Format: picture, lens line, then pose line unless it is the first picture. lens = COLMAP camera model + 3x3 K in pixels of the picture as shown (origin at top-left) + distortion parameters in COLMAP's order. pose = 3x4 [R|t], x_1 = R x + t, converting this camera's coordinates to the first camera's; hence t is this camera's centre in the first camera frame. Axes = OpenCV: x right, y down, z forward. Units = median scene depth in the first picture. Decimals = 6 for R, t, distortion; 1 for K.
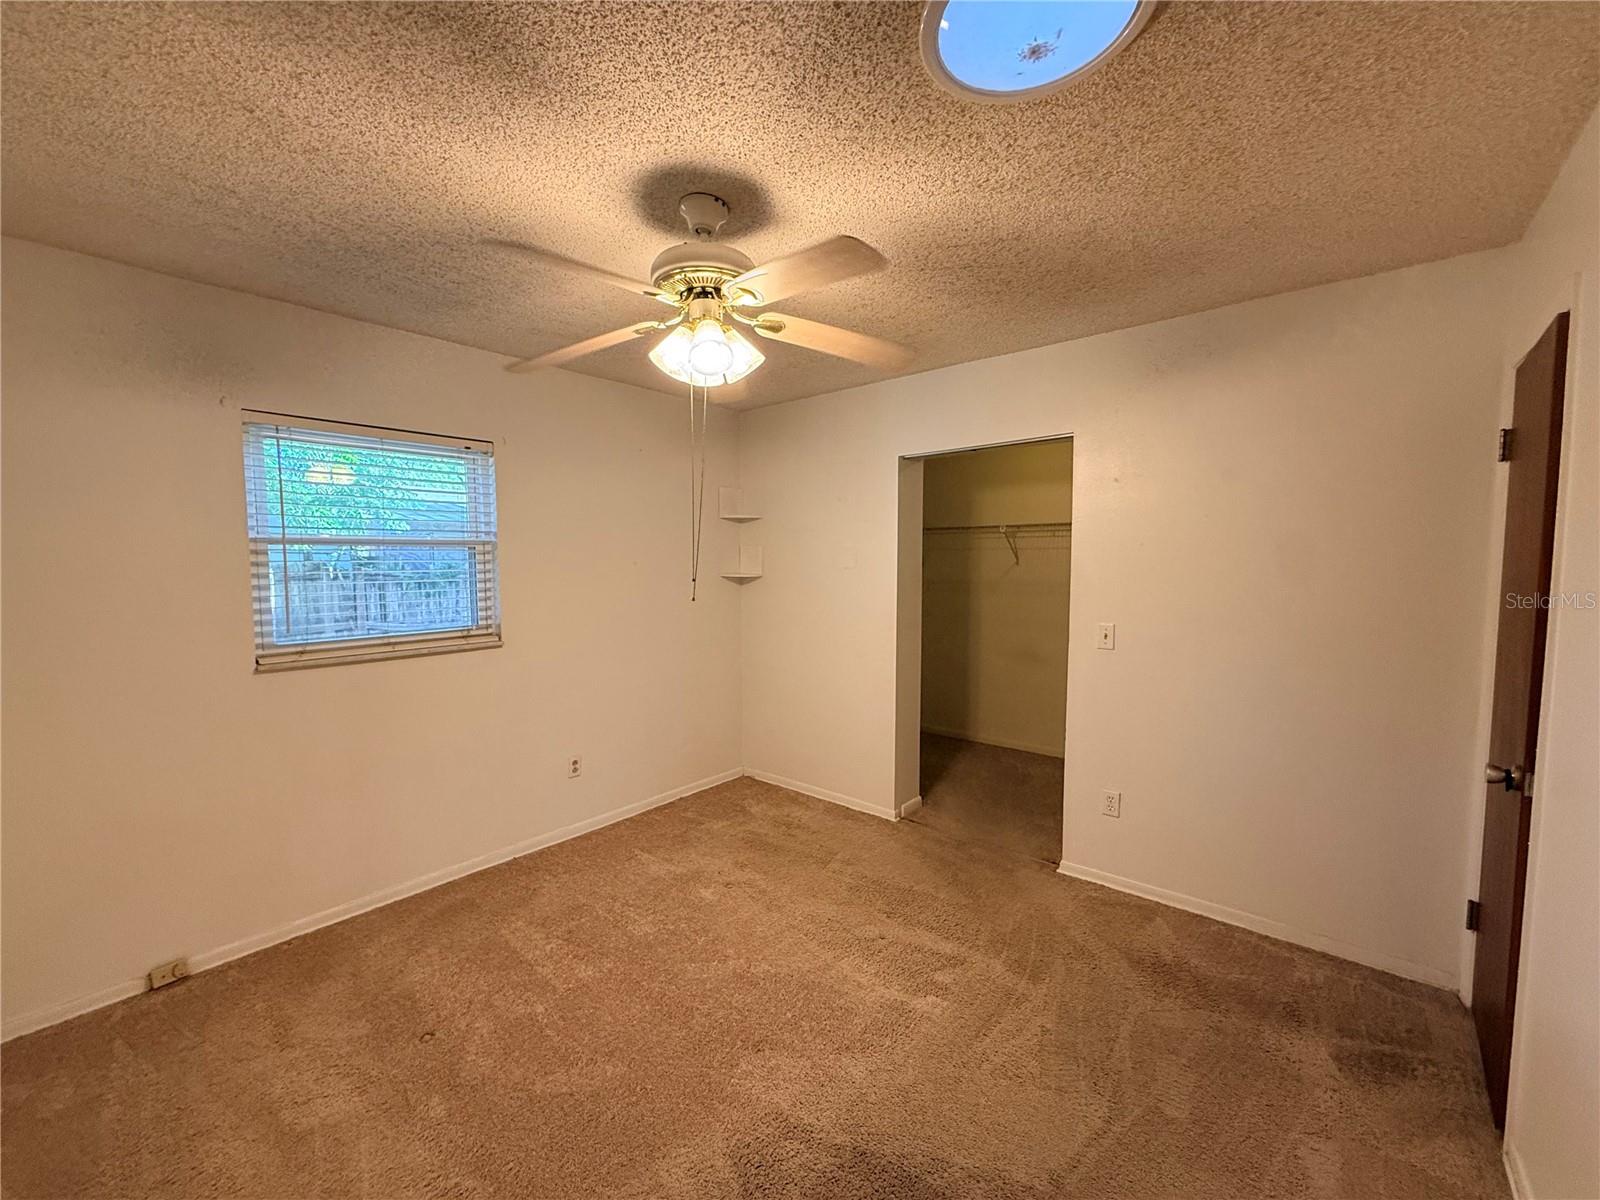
lens RADIAL K [[634.7, 0, 796.0], [0, 634.7, 602.3], [0, 0, 1]] dist [-0.001413, -0.000011]
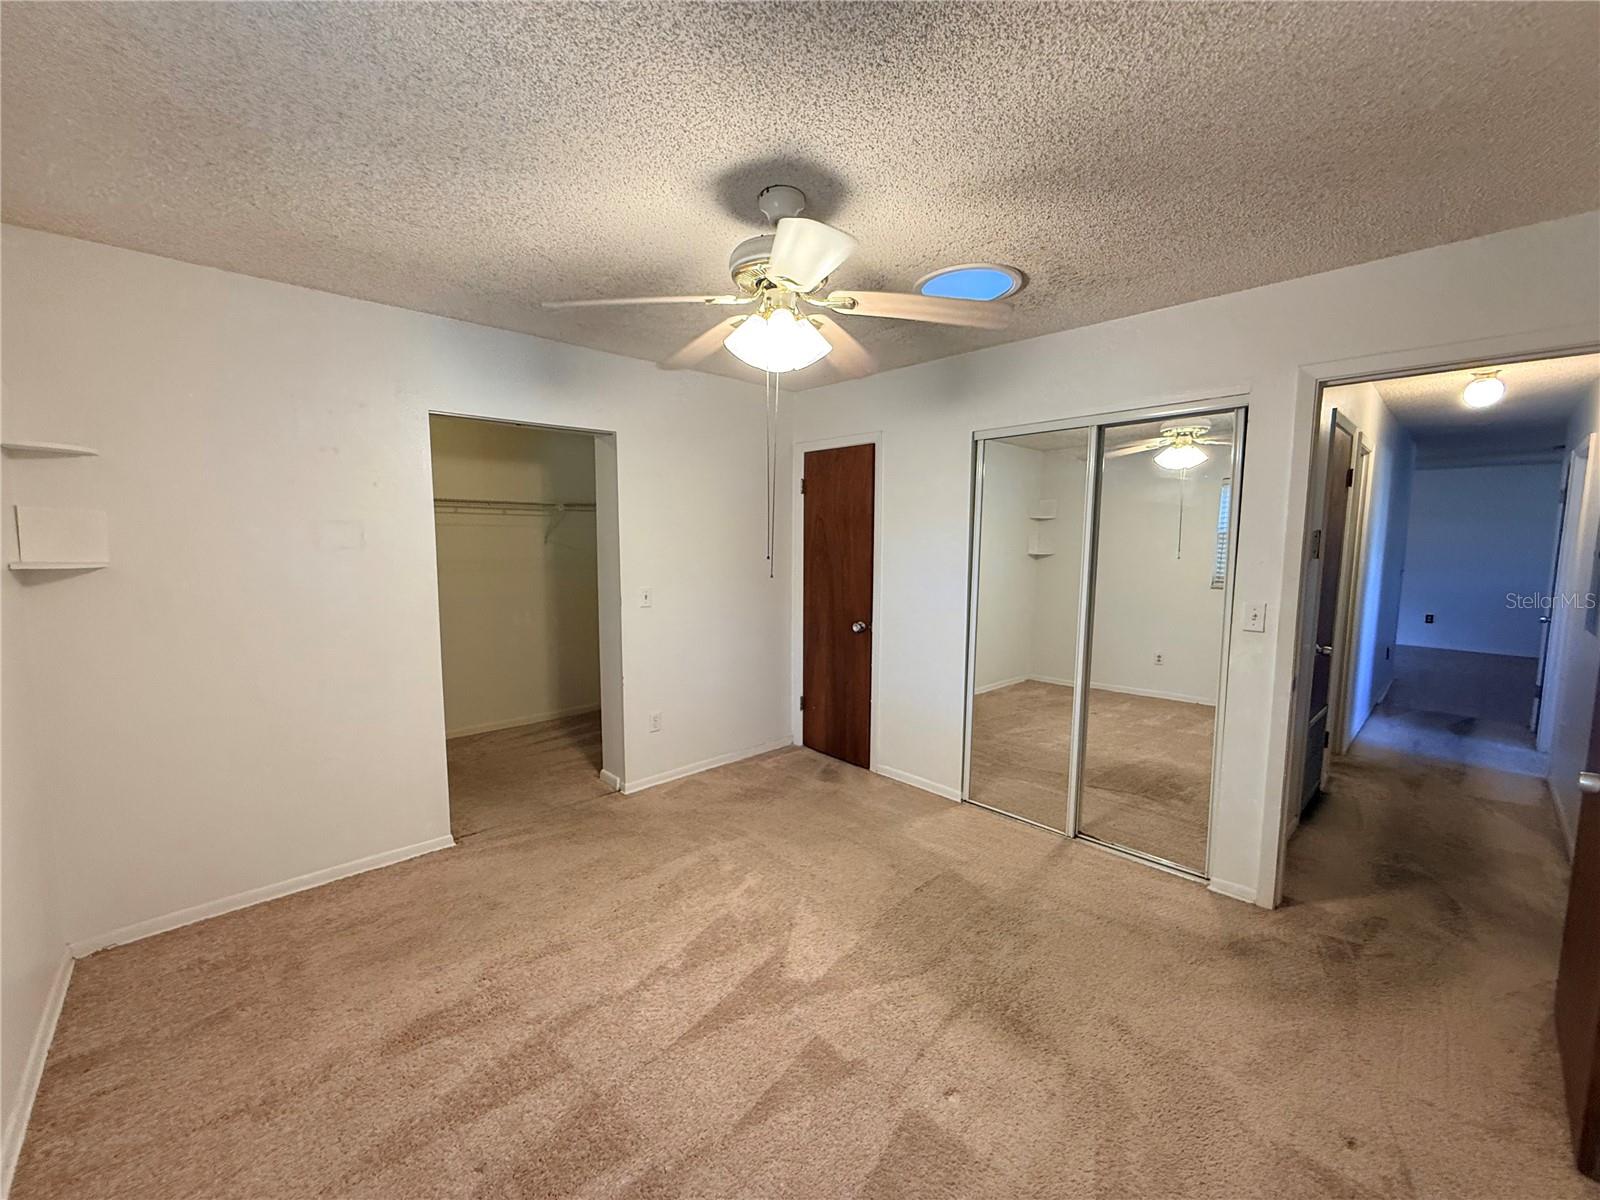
lens RADIAL K [[634.7, 0, 796.0], [0, 634.7, 602.3], [0, 0, 1]] dist [-0.001413, -0.000011]
pose [[0.113700, -0.102470, 0.988217, -0.931530], [0.058551, 0.993629, 0.096295, -0.054947], [-0.991788, 0.046913, 0.118975, 0.657393]]
